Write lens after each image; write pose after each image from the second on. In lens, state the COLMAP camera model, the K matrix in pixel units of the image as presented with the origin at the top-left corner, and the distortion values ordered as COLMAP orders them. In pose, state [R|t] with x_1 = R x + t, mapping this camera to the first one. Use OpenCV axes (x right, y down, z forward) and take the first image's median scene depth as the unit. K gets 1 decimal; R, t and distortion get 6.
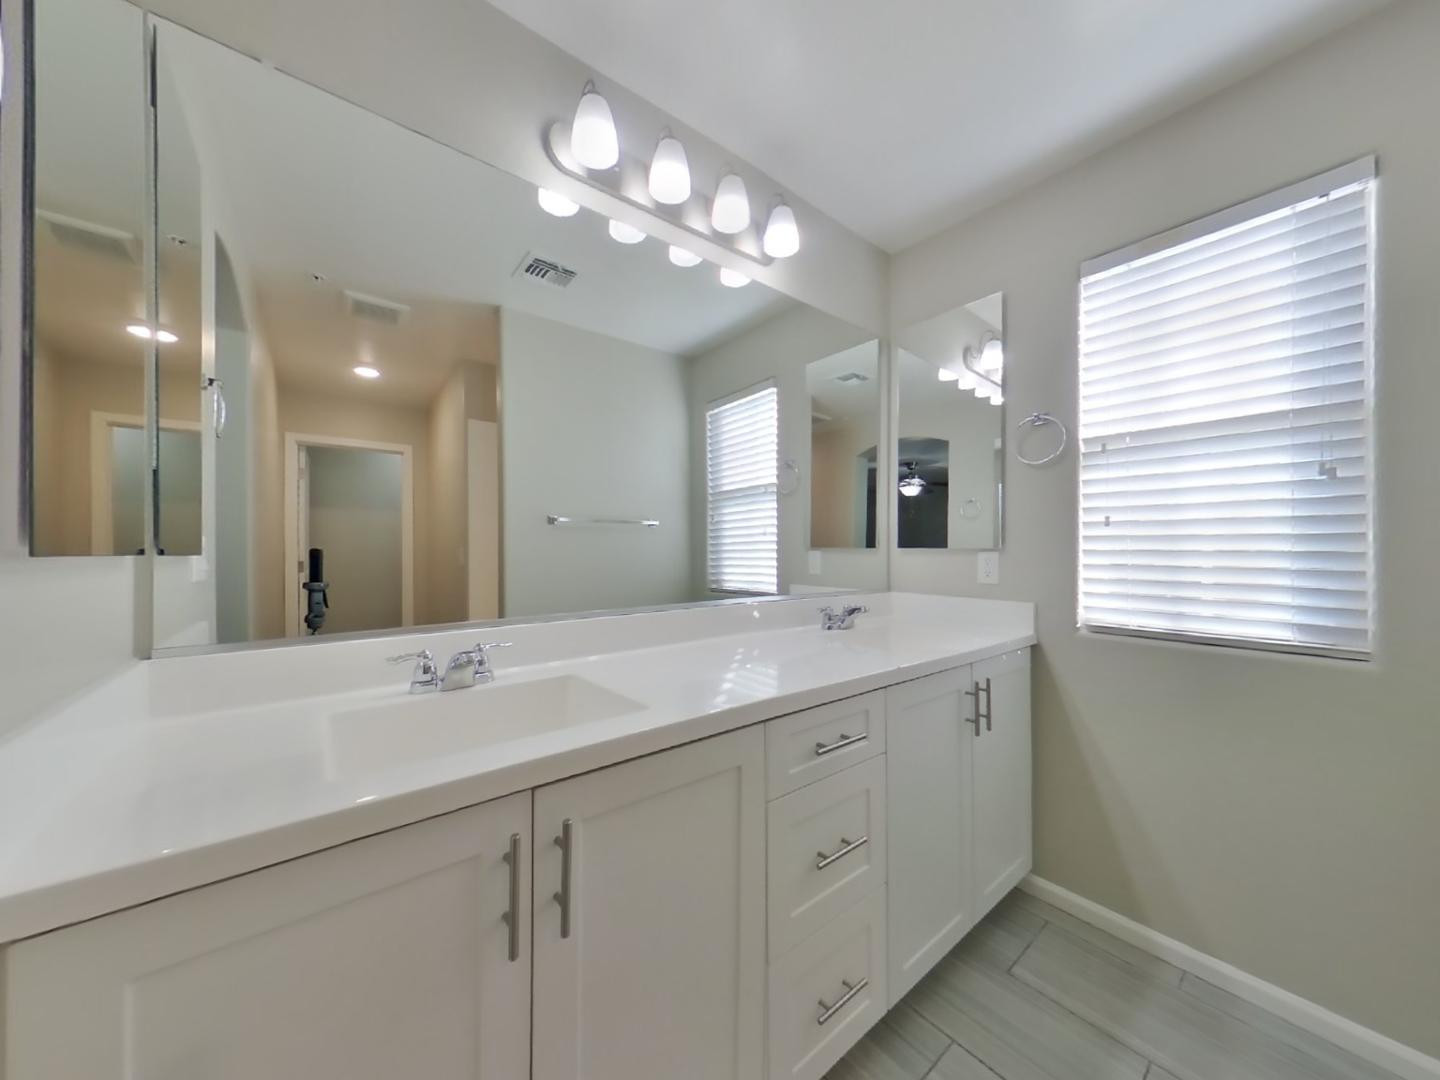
lens RADIAL K [[504.0, 0, 720.0], [0, 504.0, 540.0], [0, 0, 1]] dist [-0.000567, -0.000010]
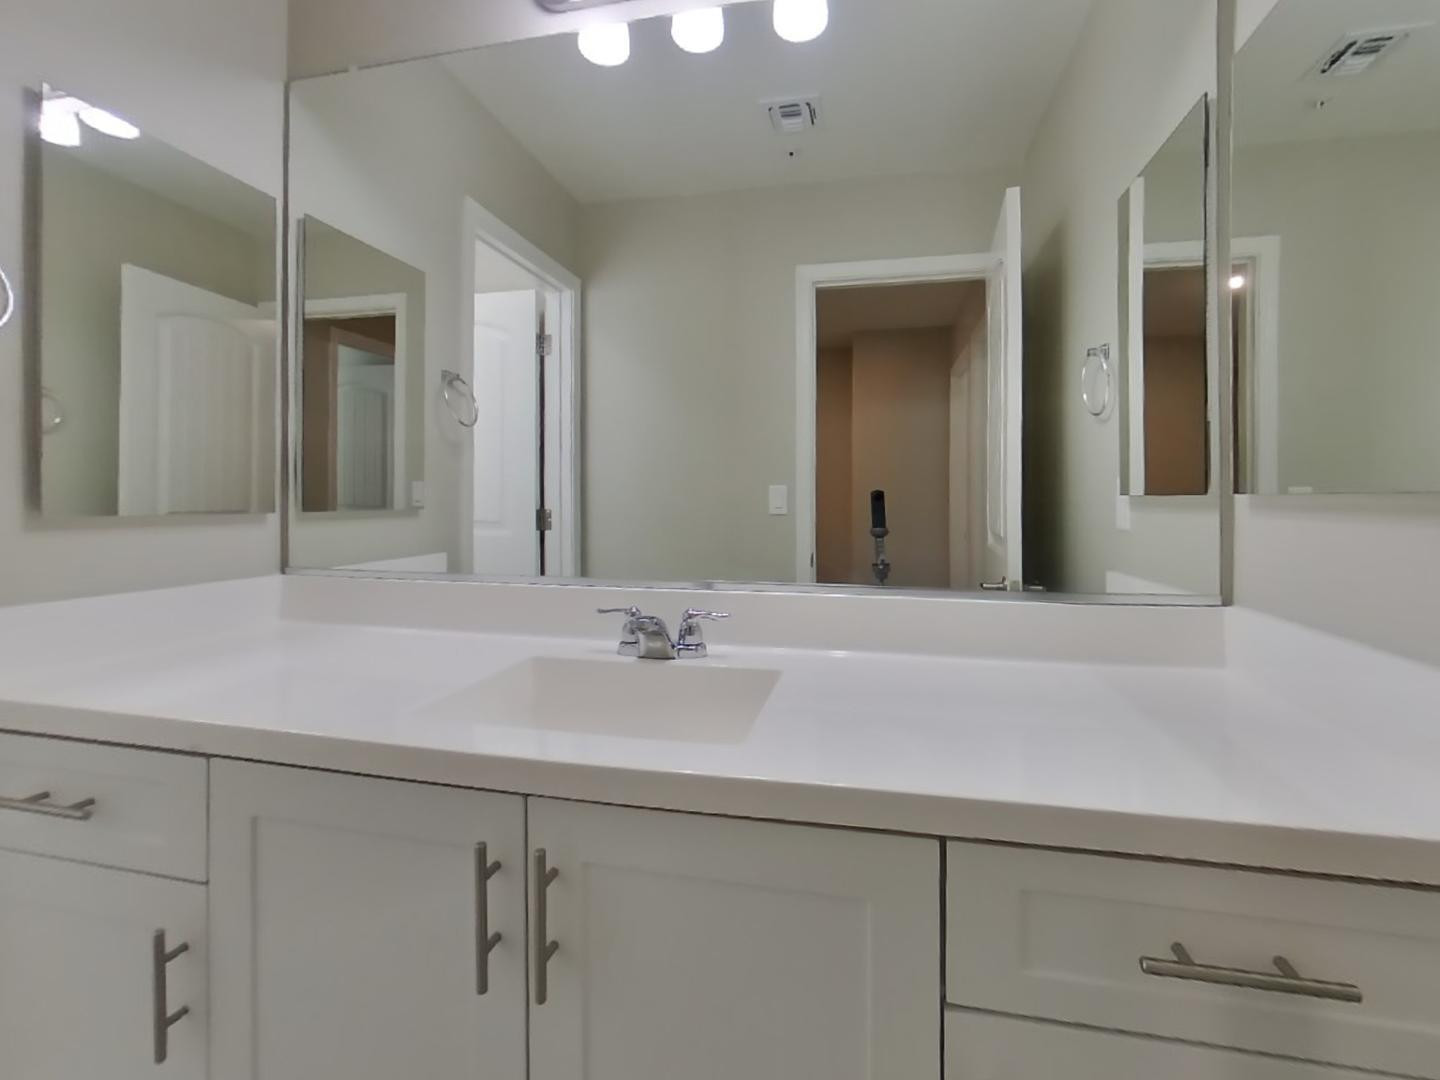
lens RADIAL K [[703.4, 0, 719.2], [0, 703.4, 461.7], [0, 0, 1]] dist [-0.001195, -0.000255]
pose [[0.629096, -0.029546, -0.776766, 0.465992], [0.013763, 0.999544, -0.026874, 0.002722], [0.777206, 0.006216, 0.629216, 0.354222]]
